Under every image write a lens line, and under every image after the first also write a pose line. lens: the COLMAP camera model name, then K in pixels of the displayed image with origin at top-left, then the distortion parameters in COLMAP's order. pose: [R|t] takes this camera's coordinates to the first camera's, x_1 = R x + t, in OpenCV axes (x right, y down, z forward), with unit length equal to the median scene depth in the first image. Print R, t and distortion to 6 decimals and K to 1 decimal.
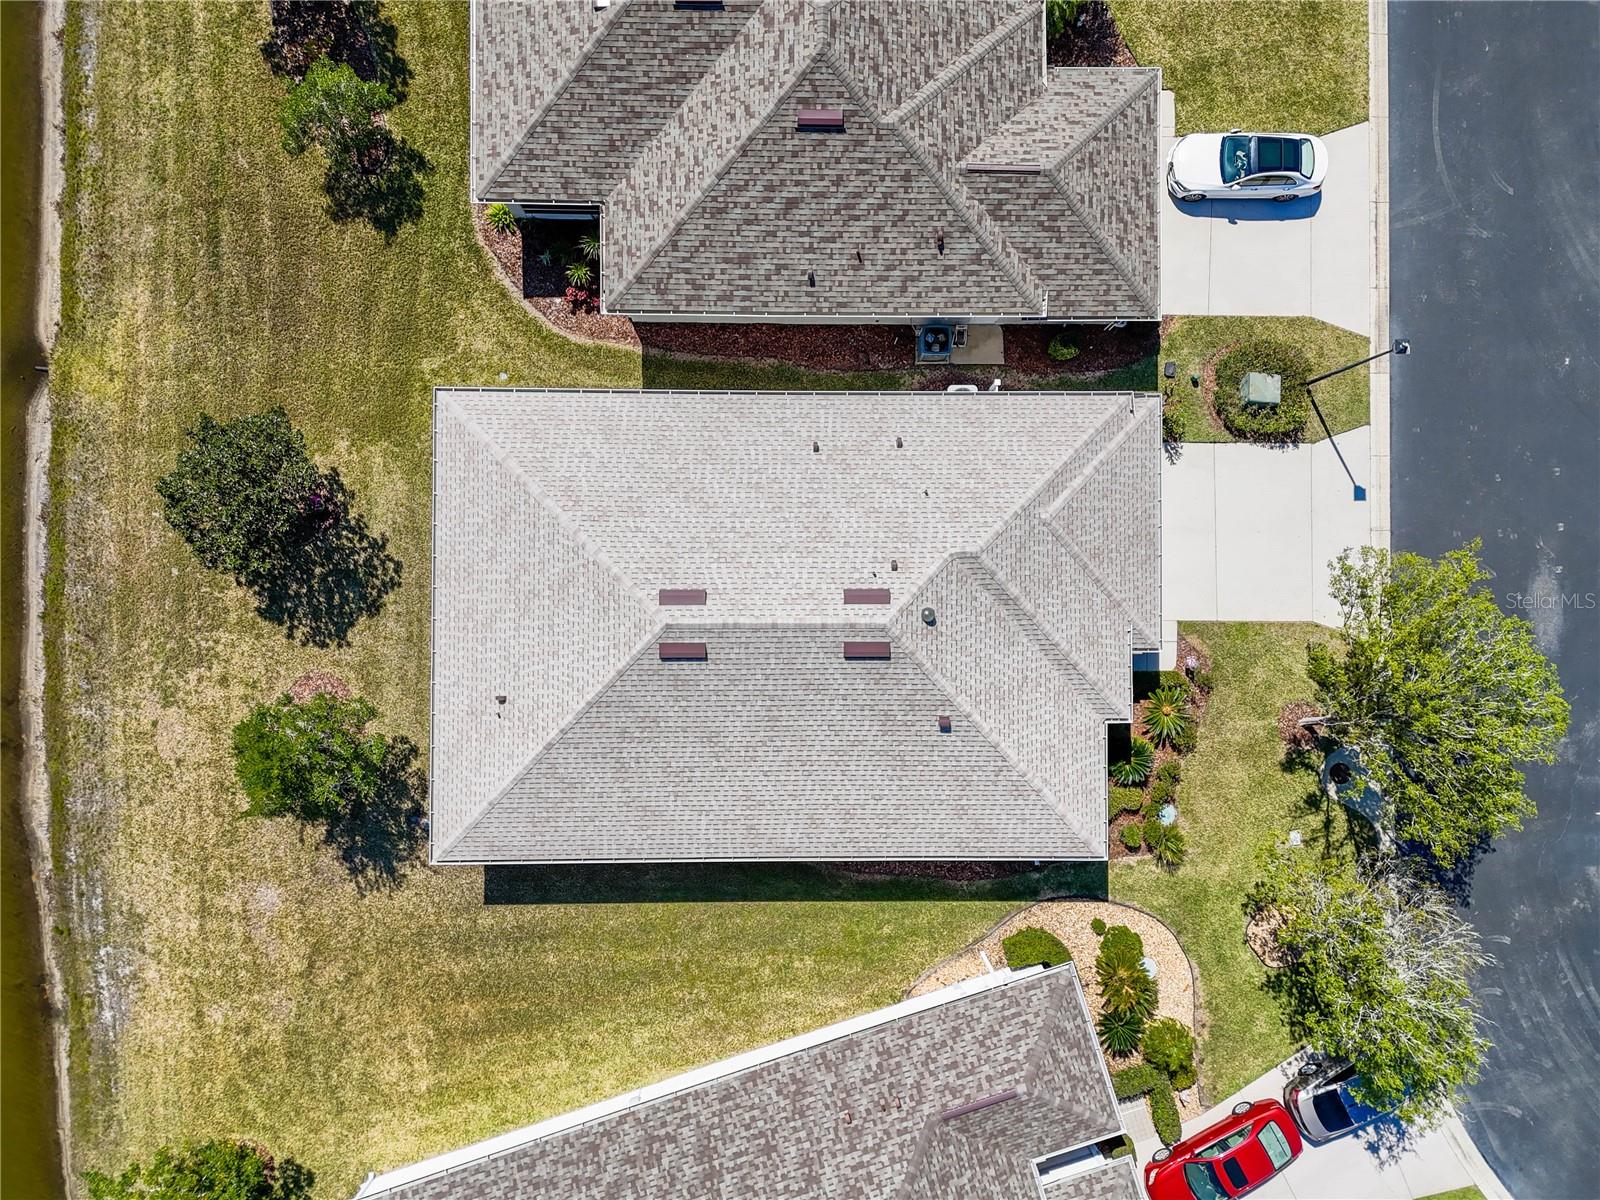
lens RADIAL K [[1175.2, 0, 800.7], [0, 1175.2, 602.2], [0, 0, 1]] dist [0.084279, -0.084356]
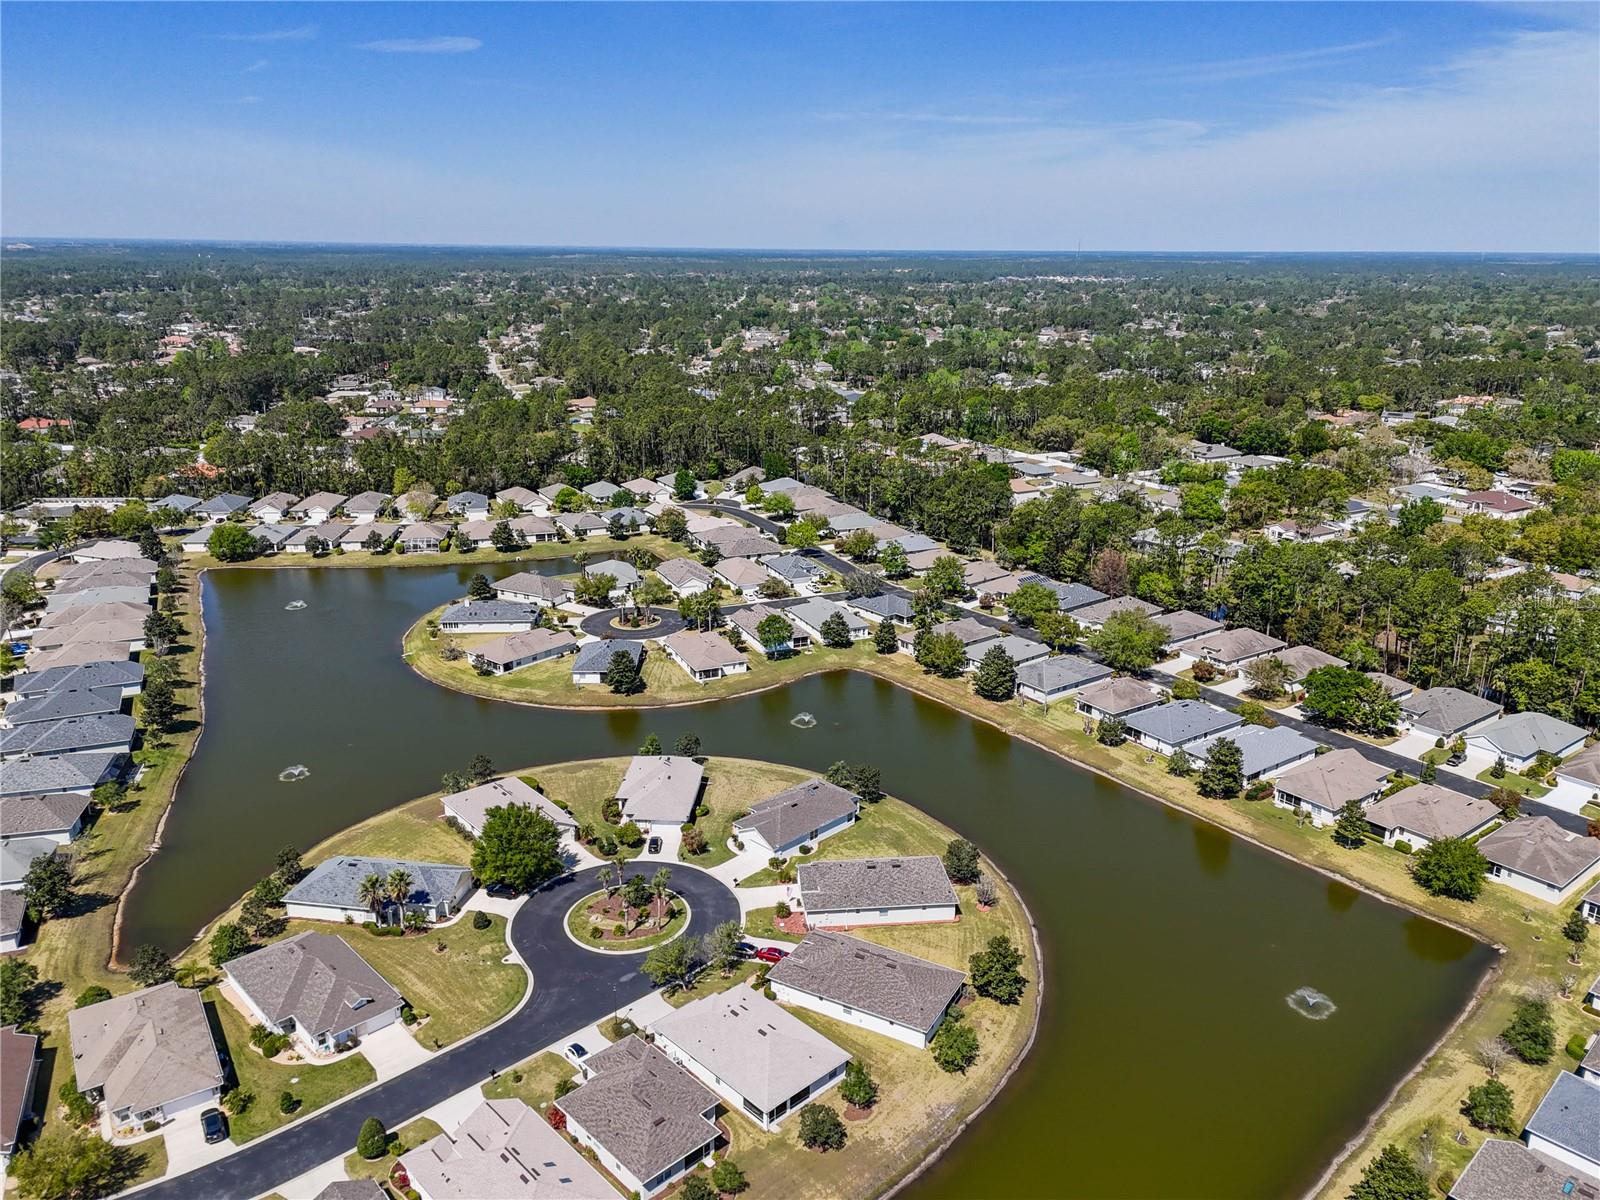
lens RADIAL K [[1169.1, 0, 800.0], [0, 1169.1, 600.0], [0, 0, 1]] dist [0.081922, -0.071207]
pose [[-0.691962, -0.243168, 0.679749, -2.547761], [0.720278, -0.168794, 0.672836, -2.363628], [-0.048874, 0.955185, 0.291948, -1.670698]]
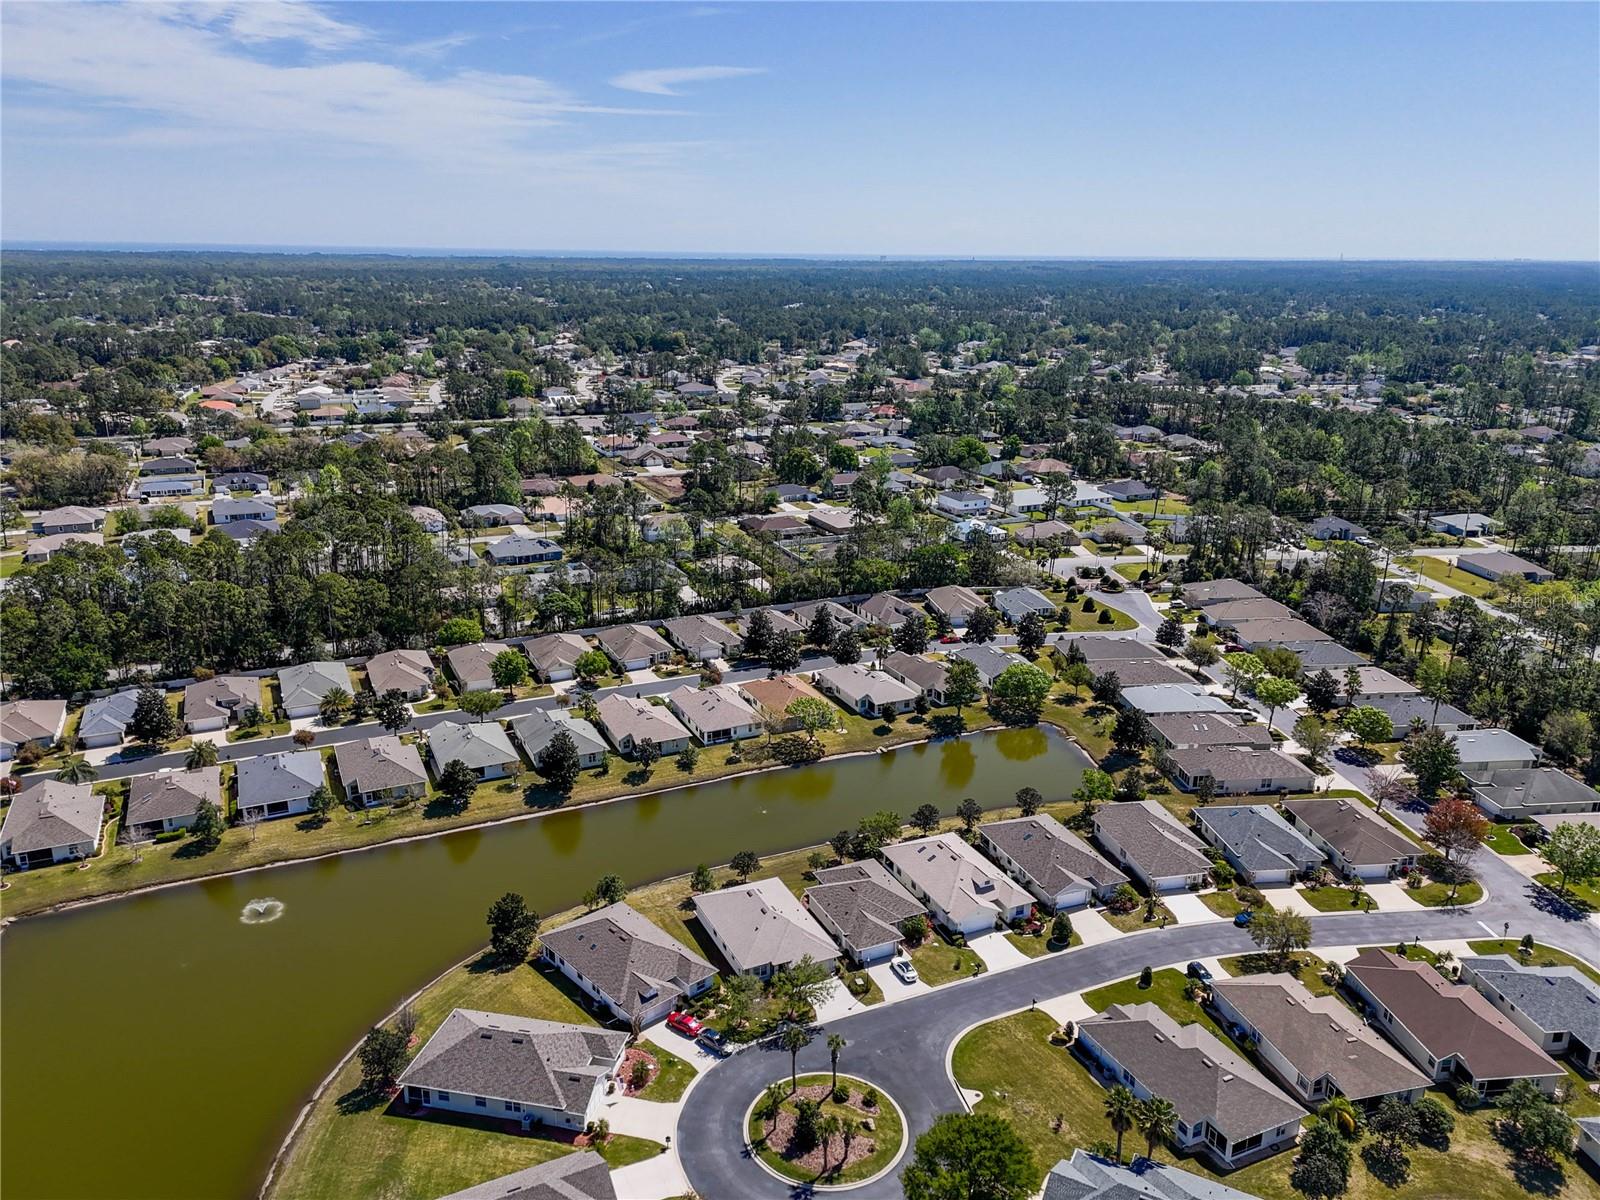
lens RADIAL K [[1175.2, 0, 800.7], [0, 1175.2, 602.2], [0, 0, 1]] dist [0.084279, -0.084356]
pose [[0.427229, 0.238386, -0.872151, 3.956266], [-0.903835, 0.137799, -0.405085, 1.655832], [0.023615, 0.961345, 0.274333, -1.576085]]
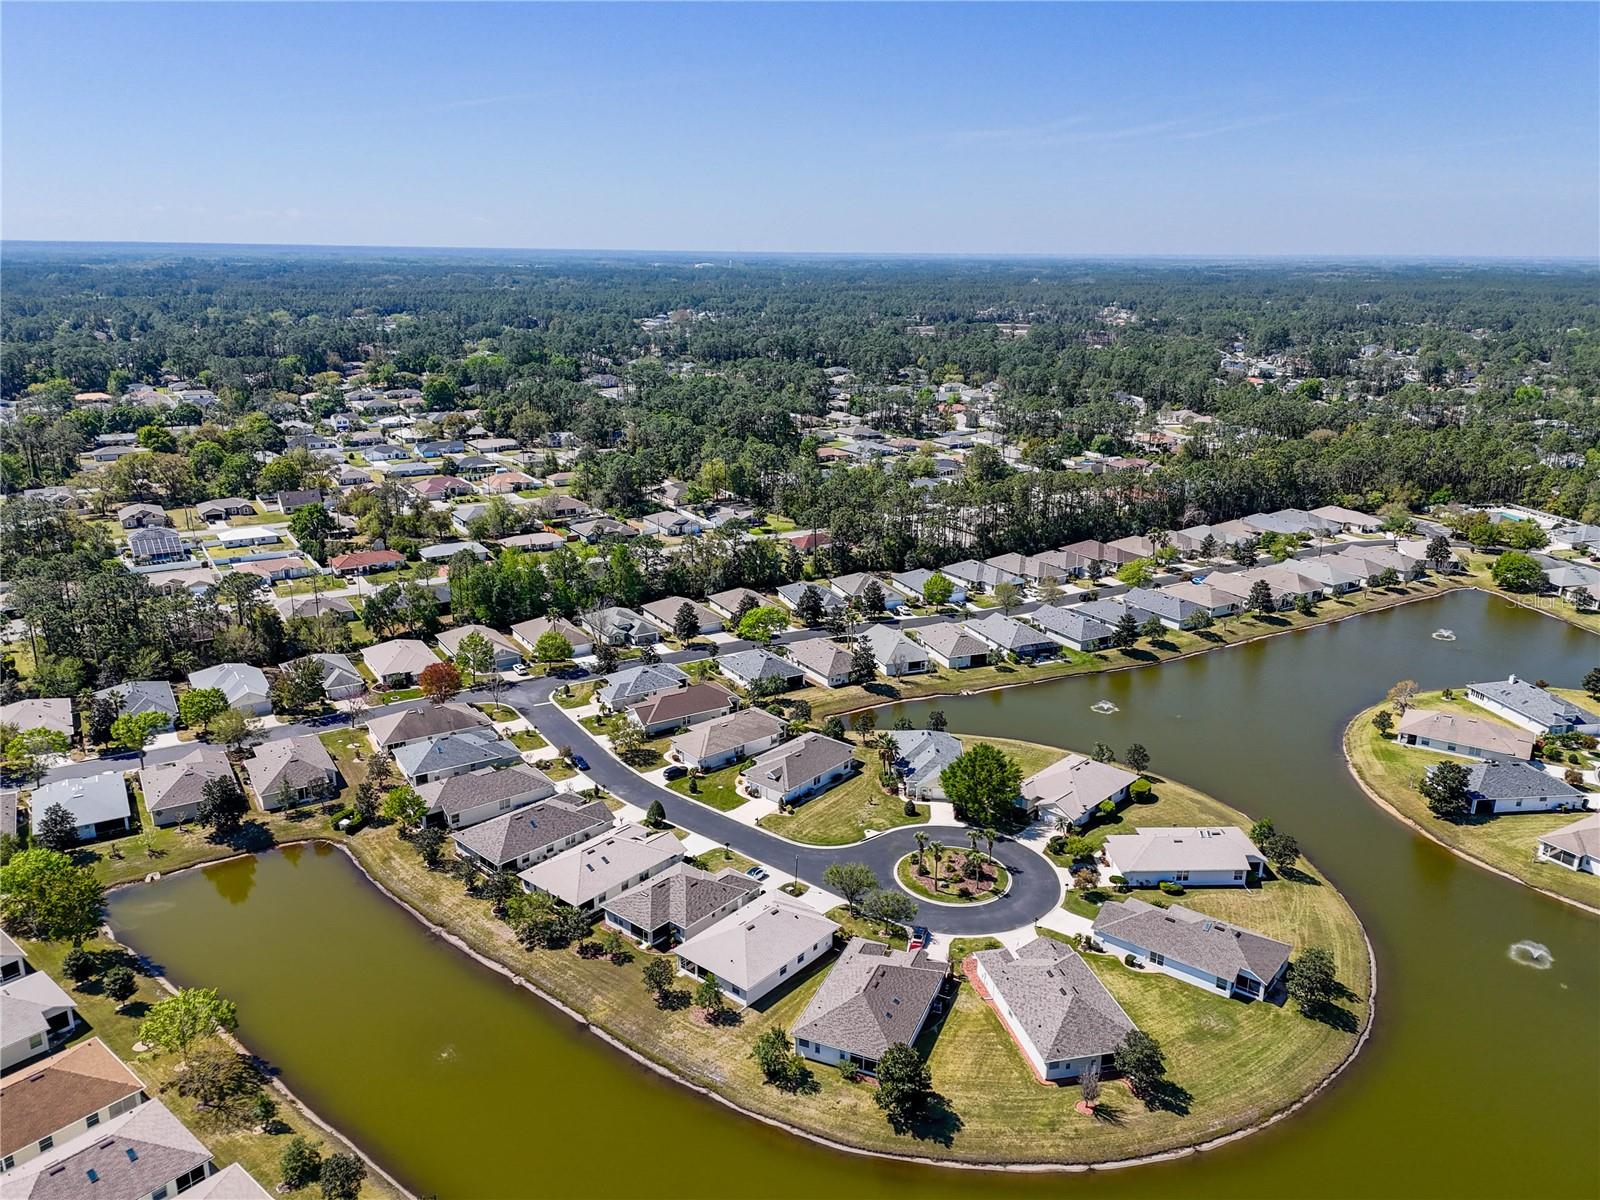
lens RADIAL K [[1175.2, 0, 800.7], [0, 1175.2, 602.2], [0, 0, 1]] dist [0.084279, -0.084356]
pose [[0.641562, -0.242718, 0.727658, -3.018031], [0.766985, 0.217178, -0.603794, 2.702409], [-0.011479, 0.945474, 0.325494, -1.797849]]
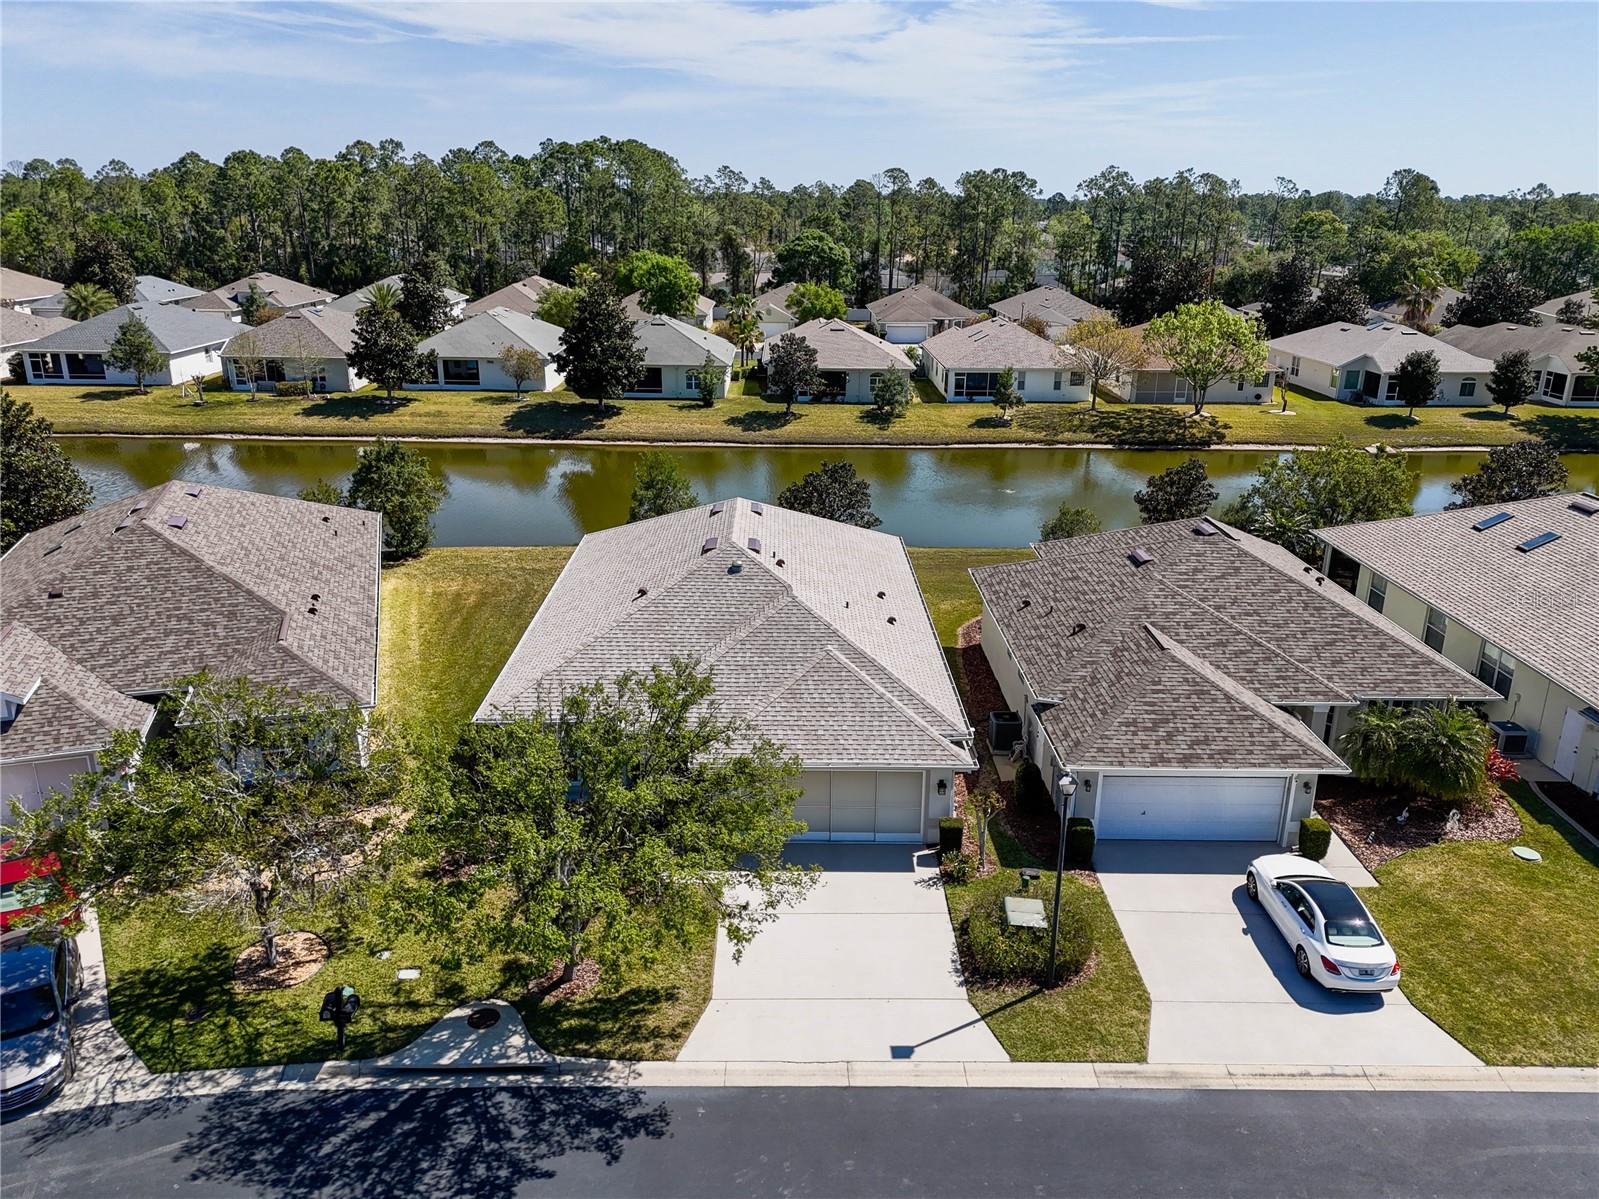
lens RADIAL K [[1174.4, 0, 800.2], [0, 1174.4, 601.7], [0, 0, 1]] dist [0.084279, -0.084356]
pose [[0.013326, 0.290434, -0.956802, 1.135825], [-0.999828, 0.016249, -0.008993, -0.036953], [0.012935, 0.956757, 0.290601, 0.641243]]
